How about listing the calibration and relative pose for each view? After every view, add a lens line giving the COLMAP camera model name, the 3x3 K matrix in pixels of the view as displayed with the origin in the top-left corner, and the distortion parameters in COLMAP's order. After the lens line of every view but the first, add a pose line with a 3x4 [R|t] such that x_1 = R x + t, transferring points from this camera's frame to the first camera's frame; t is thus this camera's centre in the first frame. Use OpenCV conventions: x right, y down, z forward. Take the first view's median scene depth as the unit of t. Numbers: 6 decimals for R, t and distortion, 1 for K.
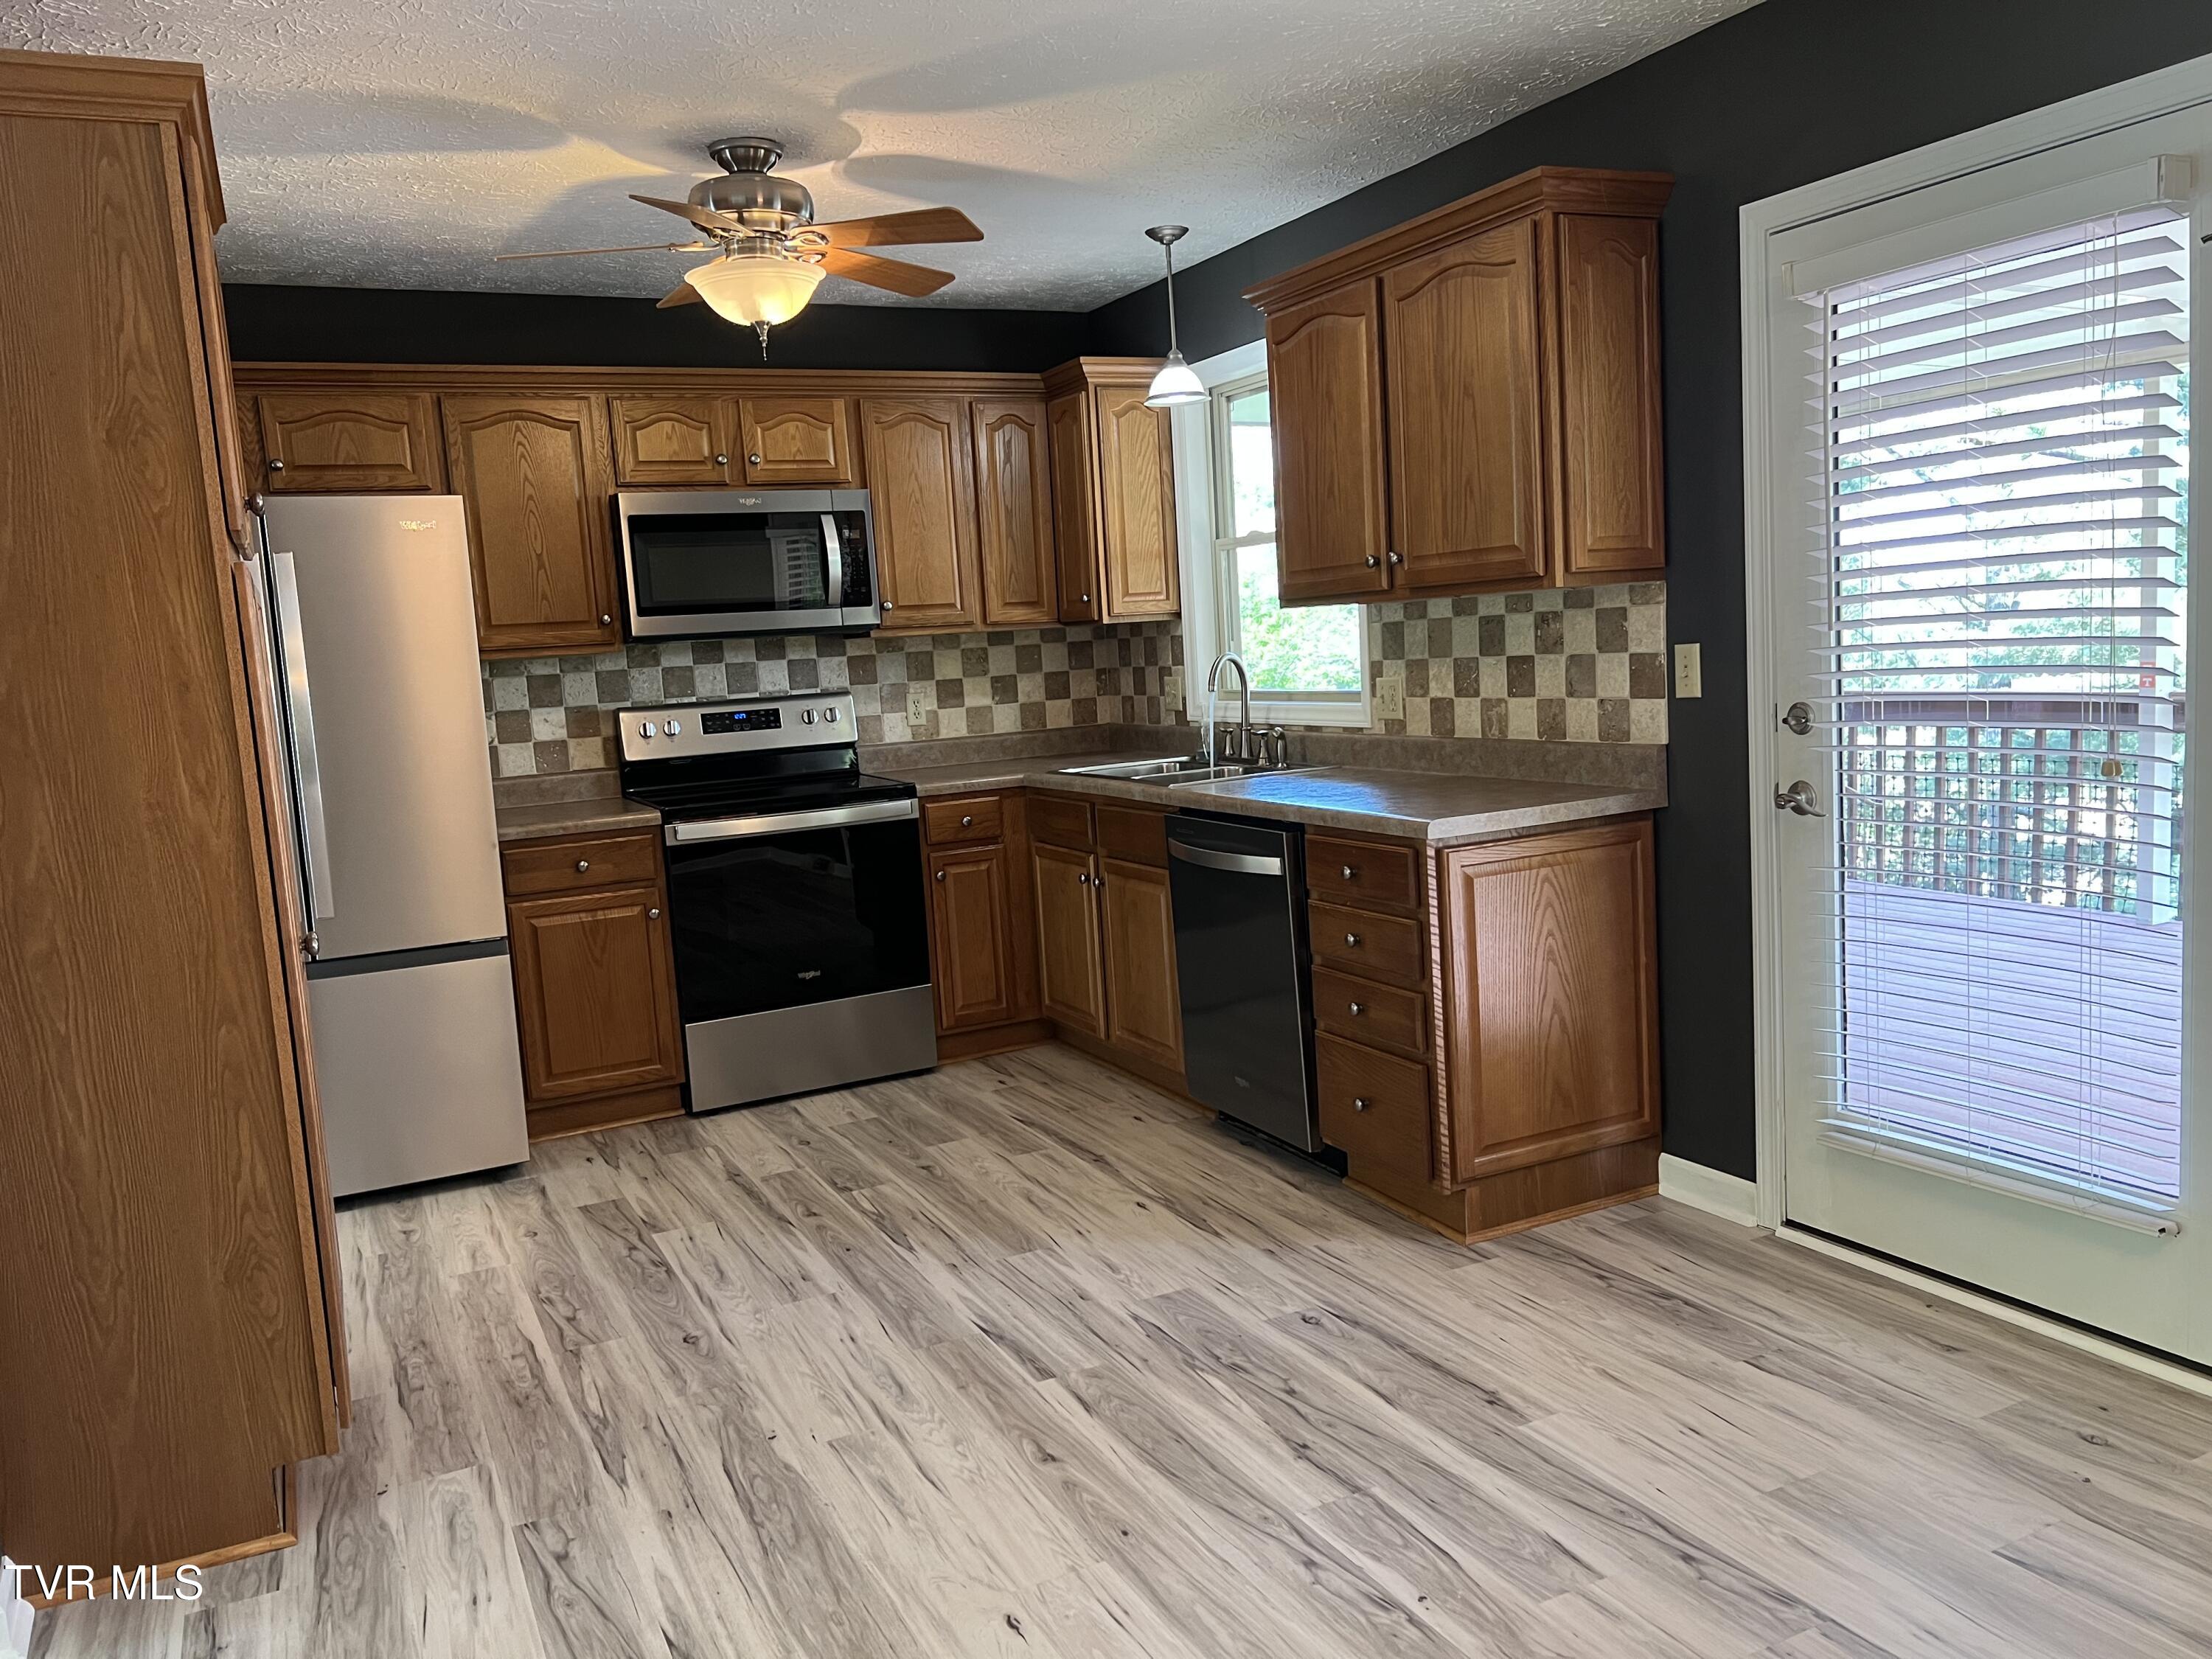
lens RADIAL K [[1664.8, 0, 1114.3], [0, 1664.8, 839.6], [0, 0, 1]] dist [0.062315, -0.054846]
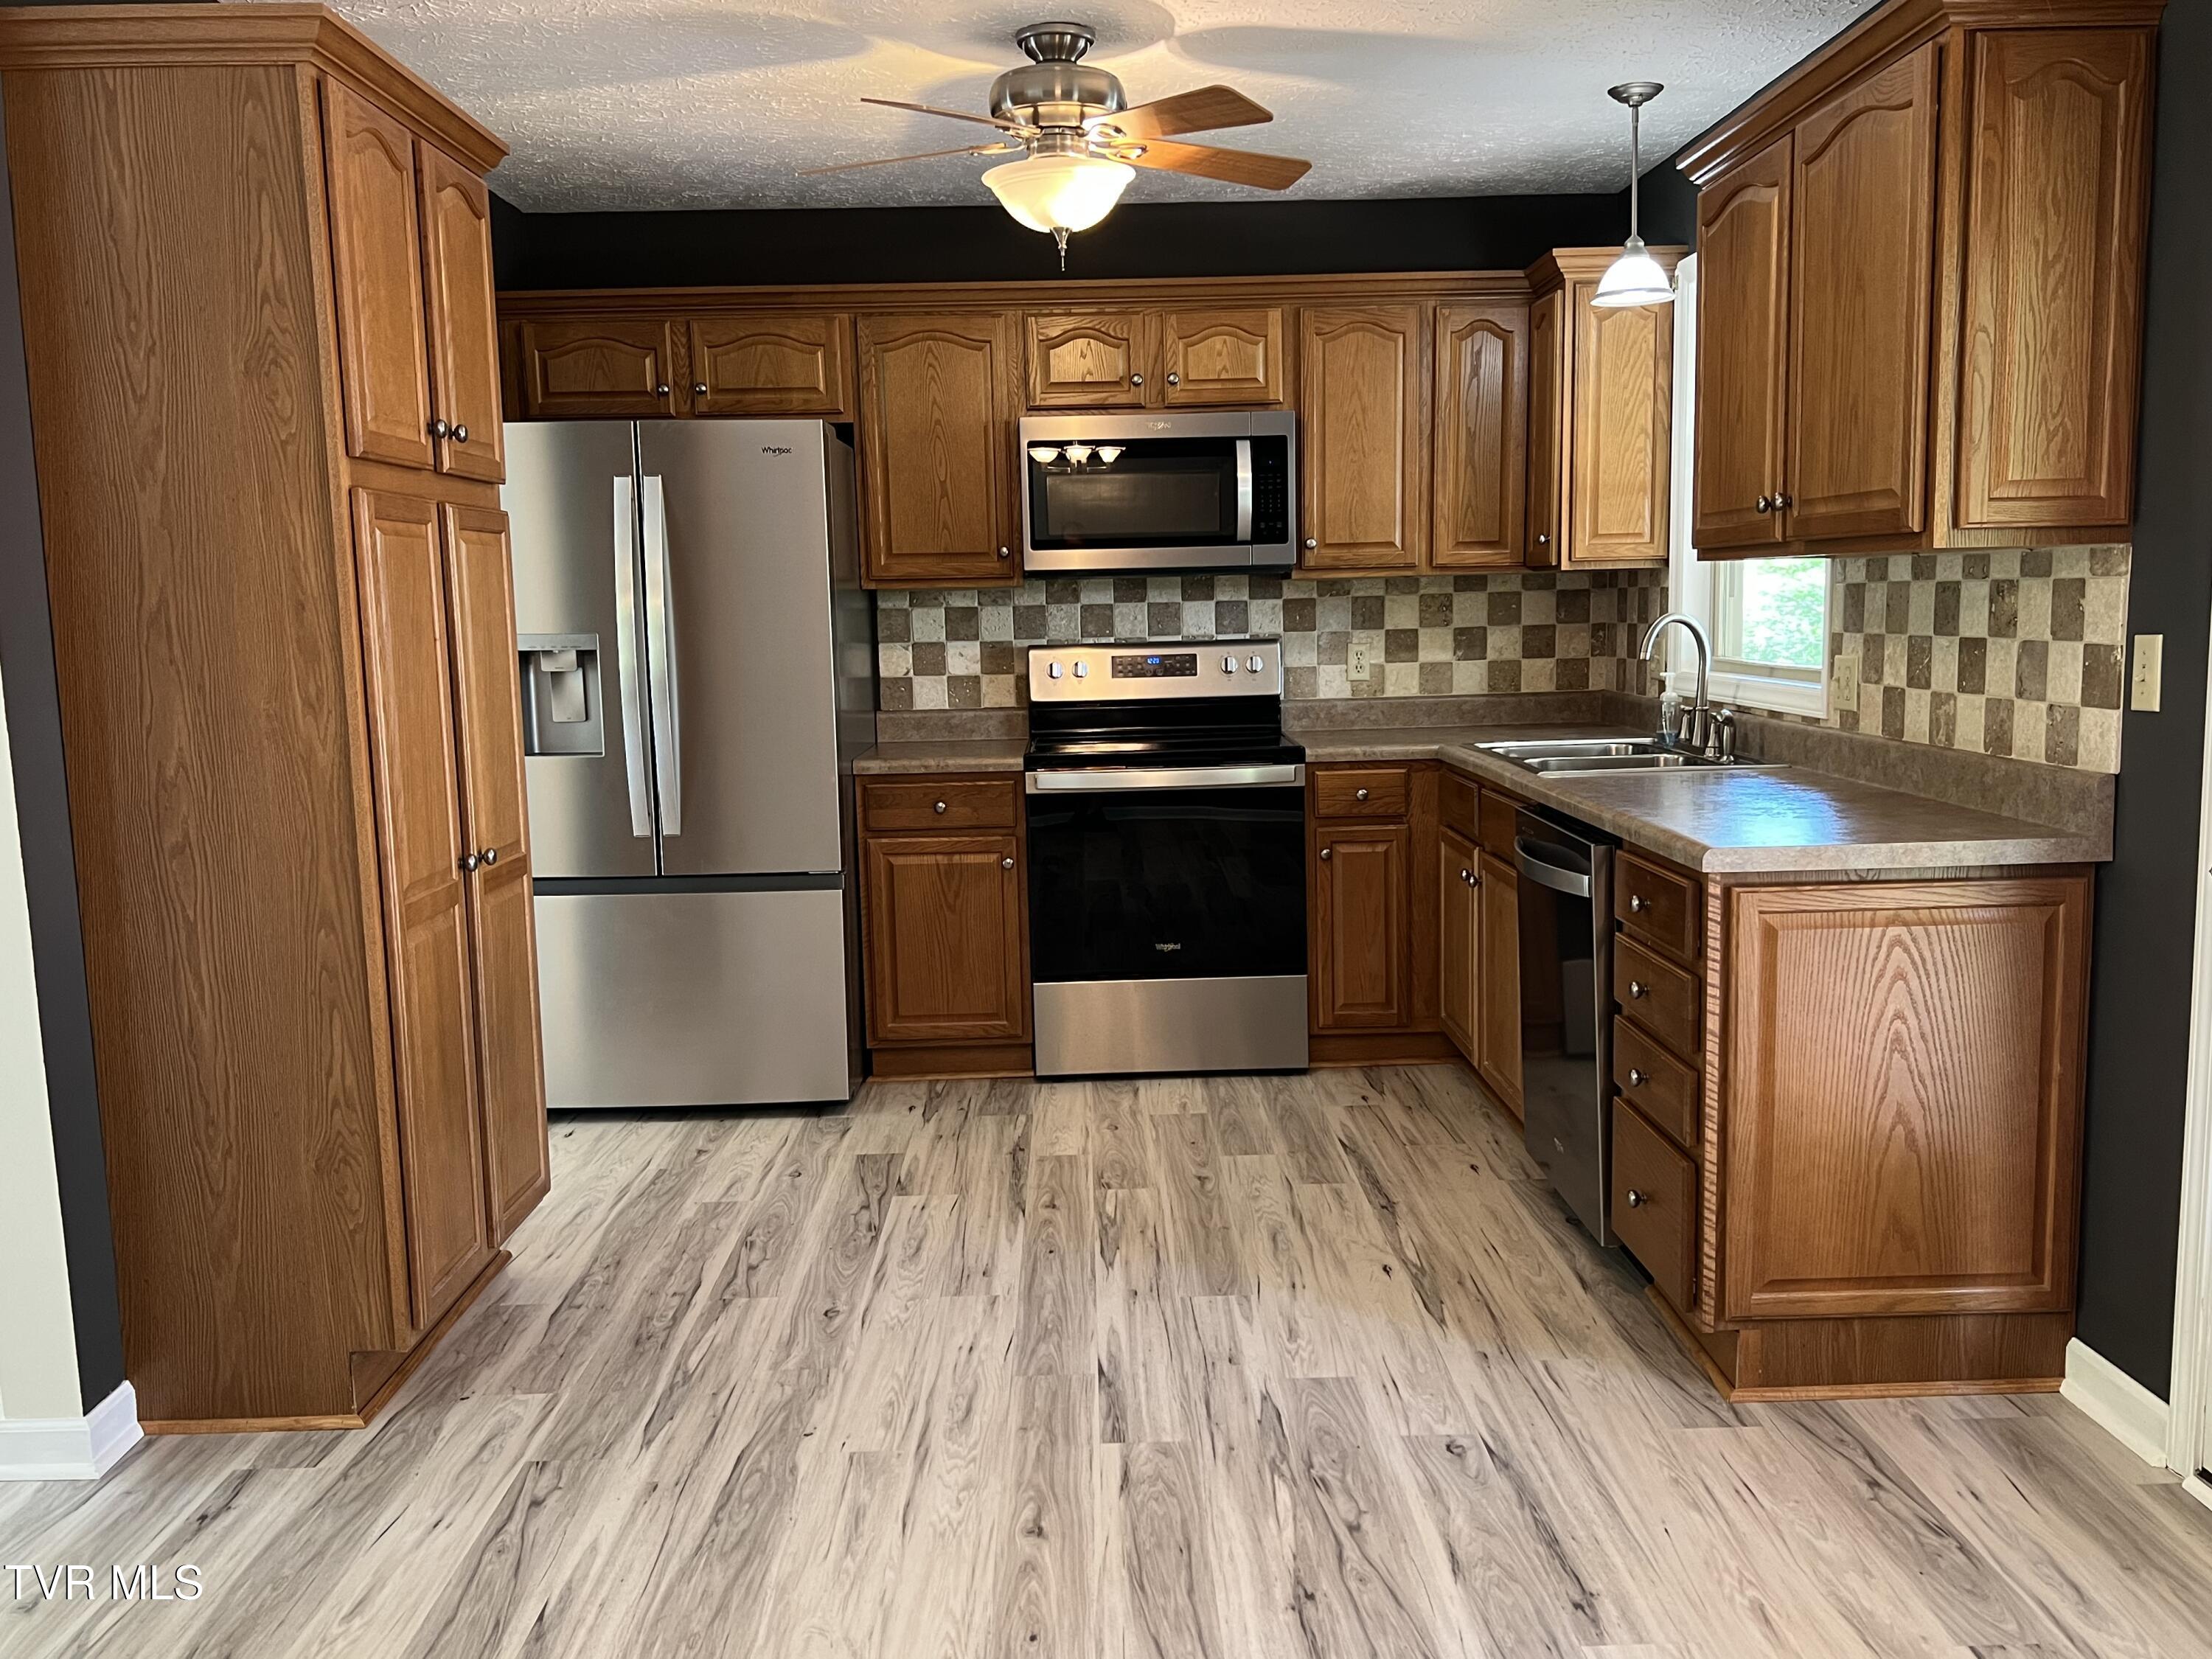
lens RADIAL K [[1830.6, 0, 1100.4], [0, 1830.6, 839.3], [0, 0, 1]] dist [0.063715, -0.058754]
pose [[0.905987, 0.097271, -0.411977, 0.261640], [-0.086403, 0.995245, 0.044974, -0.027073], [0.414393, -0.005150, 0.910084, 0.103581]]
